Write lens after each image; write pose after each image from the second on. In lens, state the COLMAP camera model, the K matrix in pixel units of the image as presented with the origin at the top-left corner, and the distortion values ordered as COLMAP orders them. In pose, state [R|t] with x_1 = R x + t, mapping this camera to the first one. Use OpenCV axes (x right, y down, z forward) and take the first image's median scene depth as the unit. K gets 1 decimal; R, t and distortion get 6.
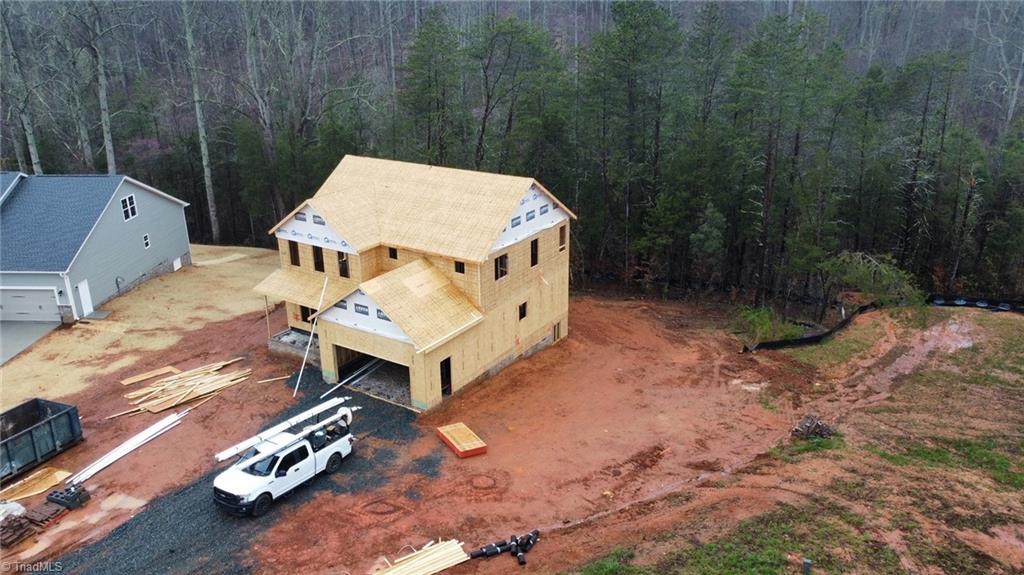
lens RADIAL K [[773.5, 0, 512.0], [0, 773.5, 287.5], [0, 0, 1]] dist [0.001358, -0.006699]
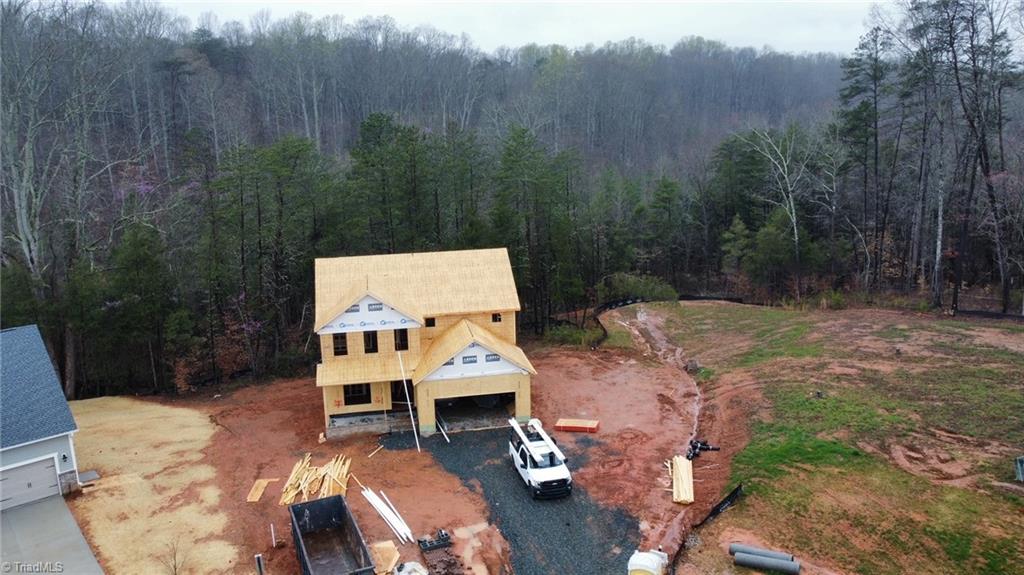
lens RADIAL K [[773.5, 0, 512.0], [0, 773.5, 287.5], [0, 0, 1]] dist [0.001358, -0.006699]
pose [[0.722510, -0.167815, 0.670684, -0.926094], [0.255072, 0.966359, -0.032985, -0.025420], [-0.642586, 0.194904, 0.741009, -0.010465]]
